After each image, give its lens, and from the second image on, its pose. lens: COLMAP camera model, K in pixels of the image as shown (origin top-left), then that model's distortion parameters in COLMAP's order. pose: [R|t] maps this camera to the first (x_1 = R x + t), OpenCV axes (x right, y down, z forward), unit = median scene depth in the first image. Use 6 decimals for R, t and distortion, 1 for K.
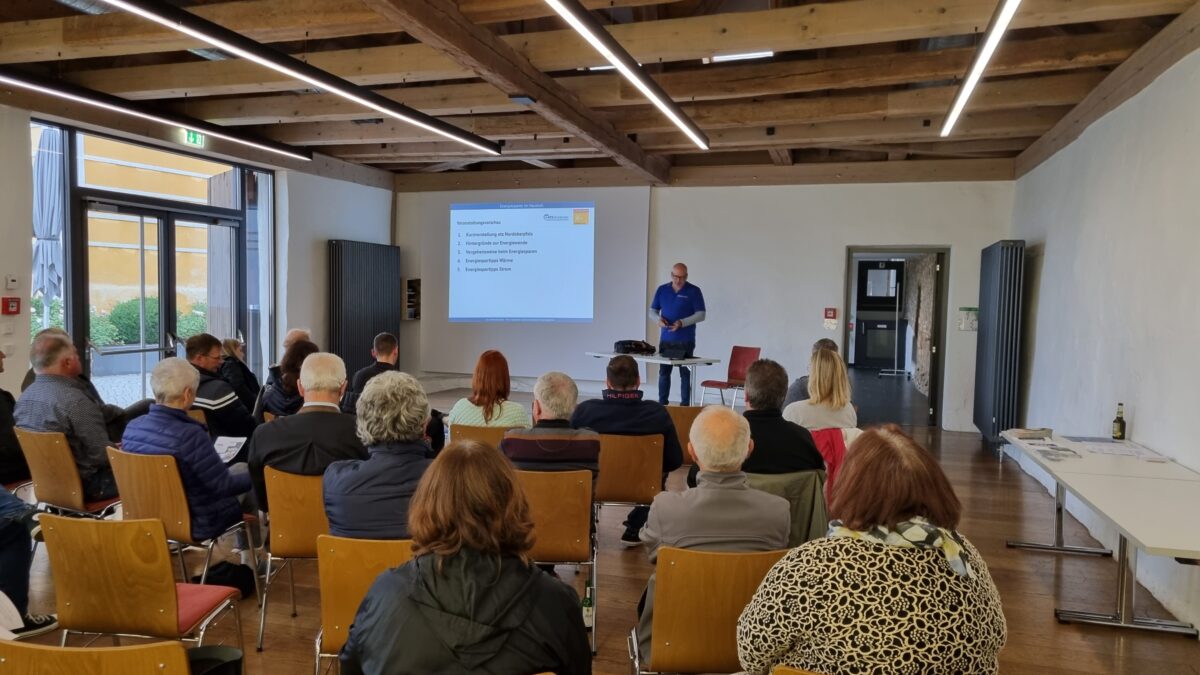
lens RADIAL K [[856.5, 0, 597.4], [0, 856.5, 338.1], [0, 0, 1]] dist [0.047402, 0.000676]
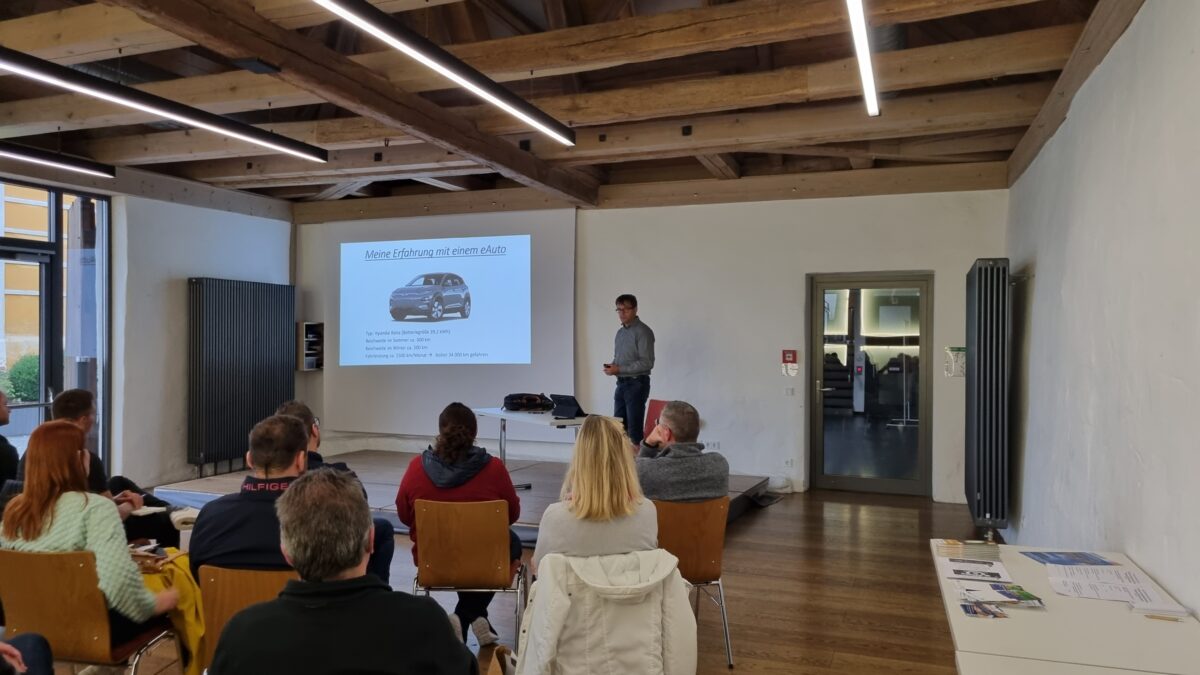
lens RADIAL K [[856.5, 0, 601.6], [0, 856.5, 339.7], [0, 0, 1]] dist [0.047402, 0.000676]
pose [[0.998679, -0.014825, -0.049192, 0.138316], [0.012379, 0.998689, -0.049660, -0.006678], [0.049863, 0.048986, 0.997554, 0.182250]]
